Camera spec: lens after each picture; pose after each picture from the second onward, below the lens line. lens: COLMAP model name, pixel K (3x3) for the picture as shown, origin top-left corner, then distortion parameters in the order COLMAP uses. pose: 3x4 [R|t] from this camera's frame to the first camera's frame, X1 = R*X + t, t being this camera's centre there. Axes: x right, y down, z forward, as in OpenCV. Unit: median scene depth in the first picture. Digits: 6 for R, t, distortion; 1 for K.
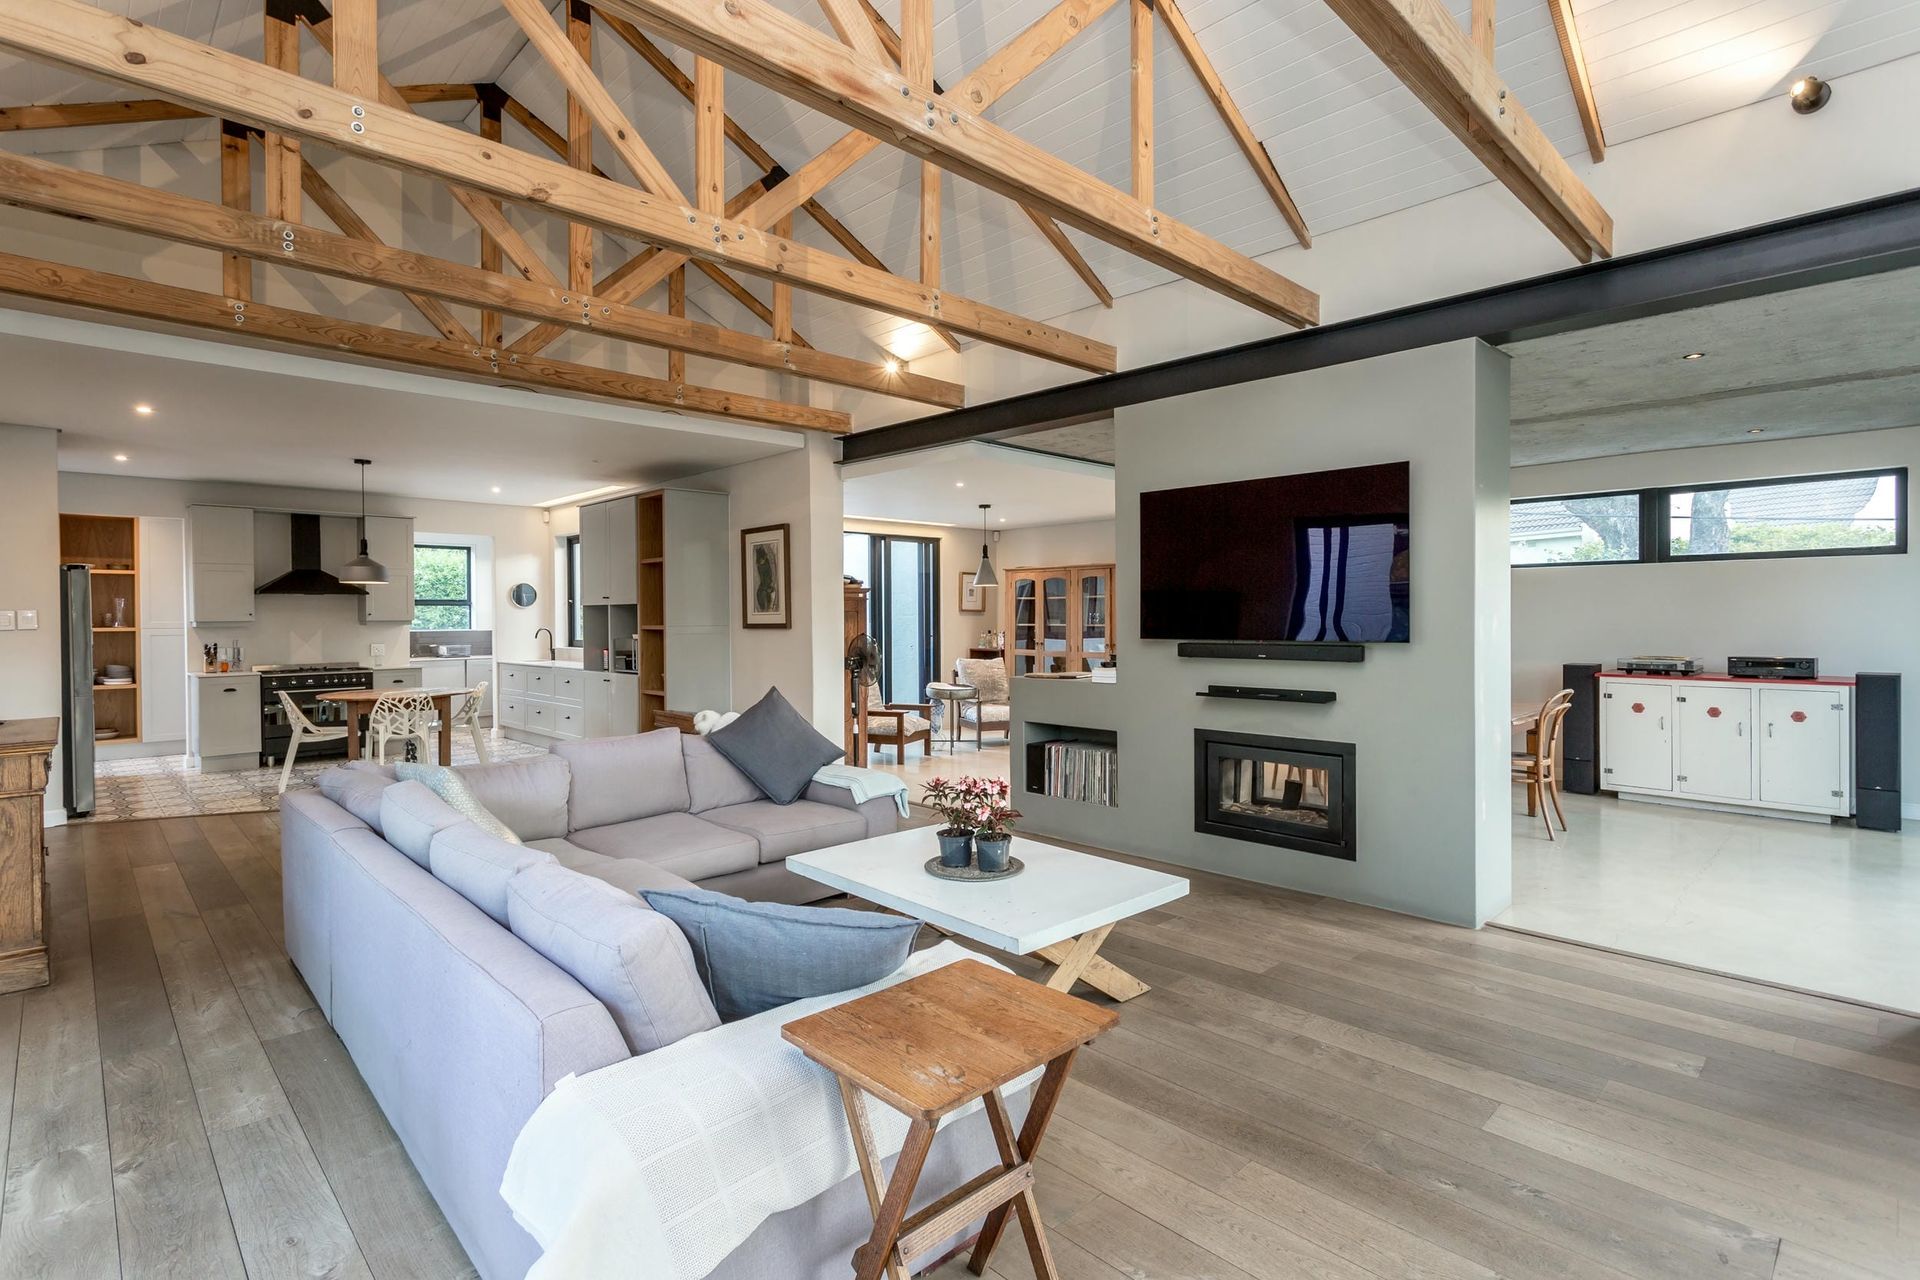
lens RADIAL K [[943.7, 0, 963.0], [0, 943.7, 624.7], [0, 0, 1]] dist [0.005212, 0.000150]
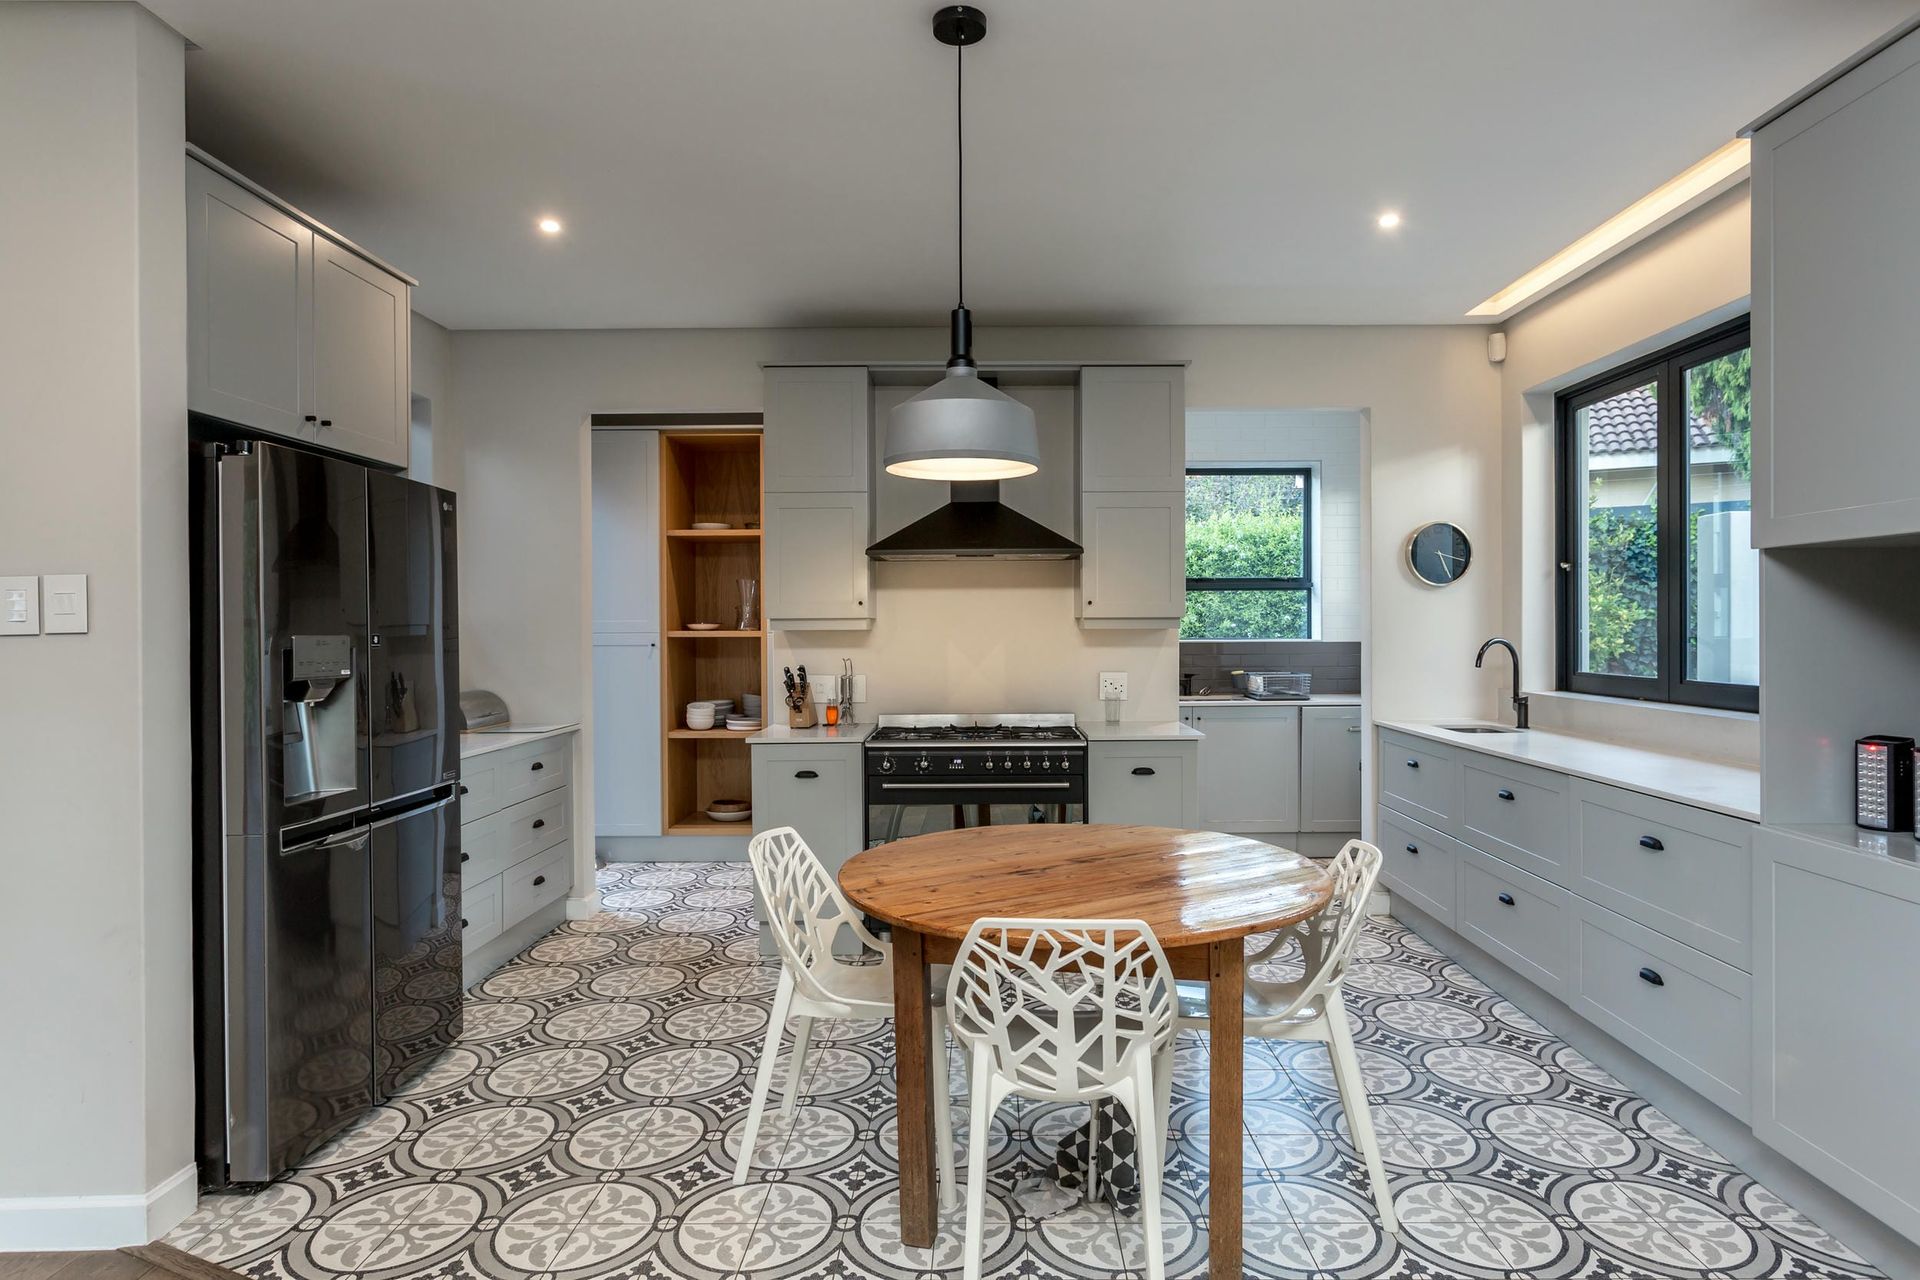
lens RADIAL K [[1048.0, 0, 962.5], [0, 1048.0, 632.5], [0, 0, 1]] dist [-0.010649, 0.002226]
pose [[0.700025, 0.007624, -0.714078, -0.294990], [-0.006591, 0.999969, 0.004215, 0.000563], [0.714088, 0.001756, 0.700053, 0.558383]]
